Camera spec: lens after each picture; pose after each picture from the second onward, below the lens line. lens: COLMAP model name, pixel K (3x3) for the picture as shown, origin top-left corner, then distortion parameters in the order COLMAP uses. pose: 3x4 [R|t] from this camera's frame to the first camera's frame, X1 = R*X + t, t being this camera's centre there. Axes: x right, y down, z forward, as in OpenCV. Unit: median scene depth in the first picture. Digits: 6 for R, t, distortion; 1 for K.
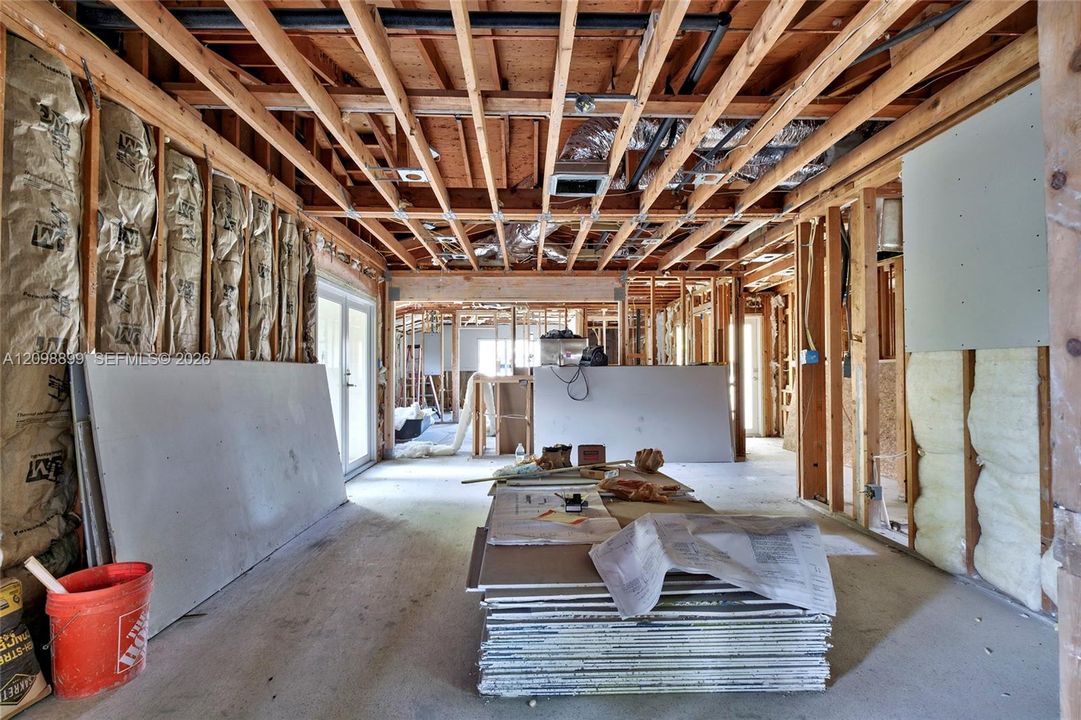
lens RADIAL K [[510.8, 0, 542.6], [0, 510.8, 359.2], [0, 0, 1]] dist [-0.000249, 0.000332]
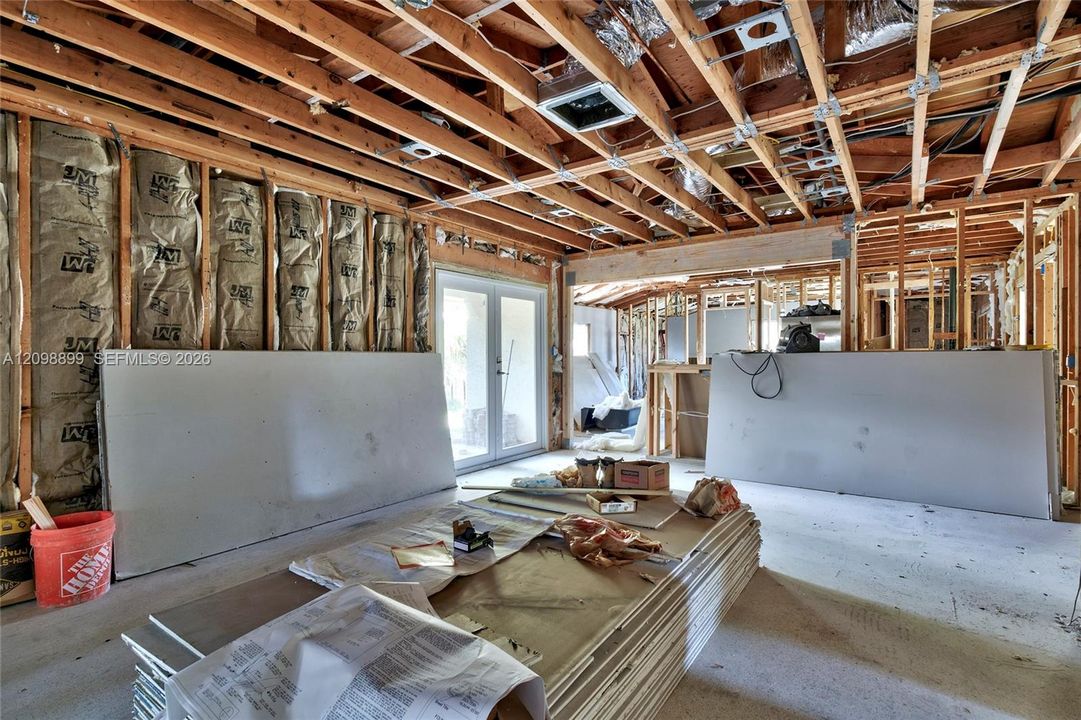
lens RADIAL K [[510.8, 0, 542.6], [0, 510.8, 359.2], [0, 0, 1]] dist [-0.000249, 0.000332]
pose [[0.796590, 0.002880, -0.604514, 0.563258], [0.014599, 0.999605, 0.024000, 0.000408], [0.604344, -0.027943, 0.796233, 0.444507]]
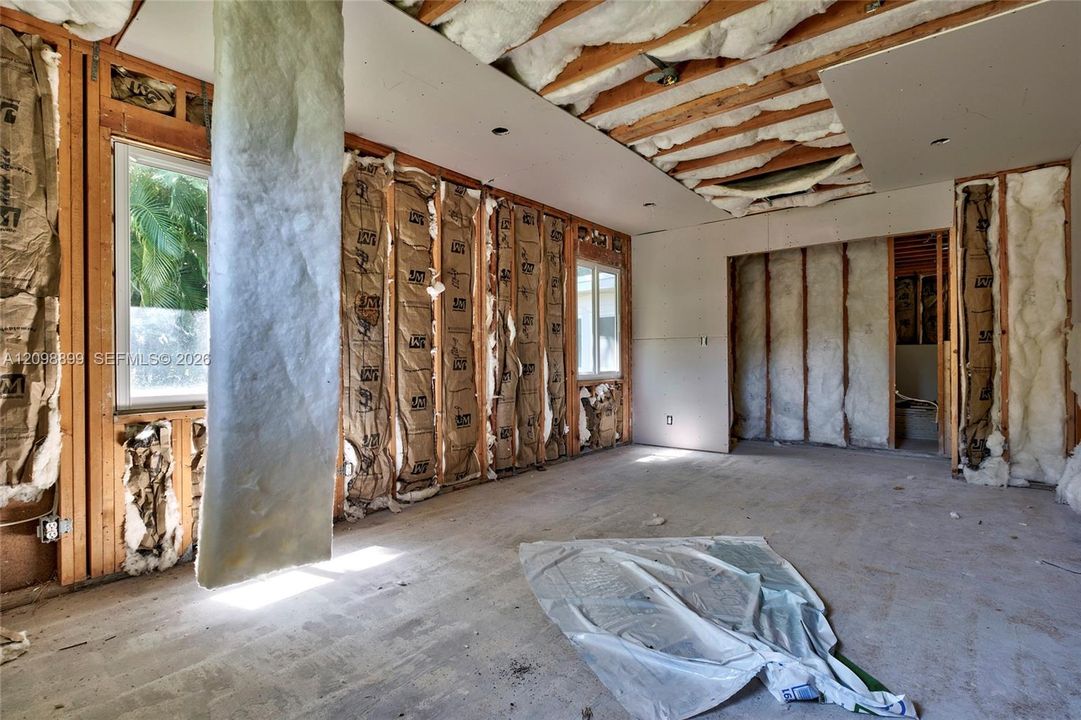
lens RADIAL K [[510.8, 0, 542.6], [0, 510.8, 359.2], [0, 0, 1]] dist [-0.000249, 0.000332]
pose [[-0.658154, 0.008536, -0.752835, 2.934813], [0.021839, 0.999731, -0.007757, 0.059935], [0.752566, -0.021547, -0.658164, 1.314445]]
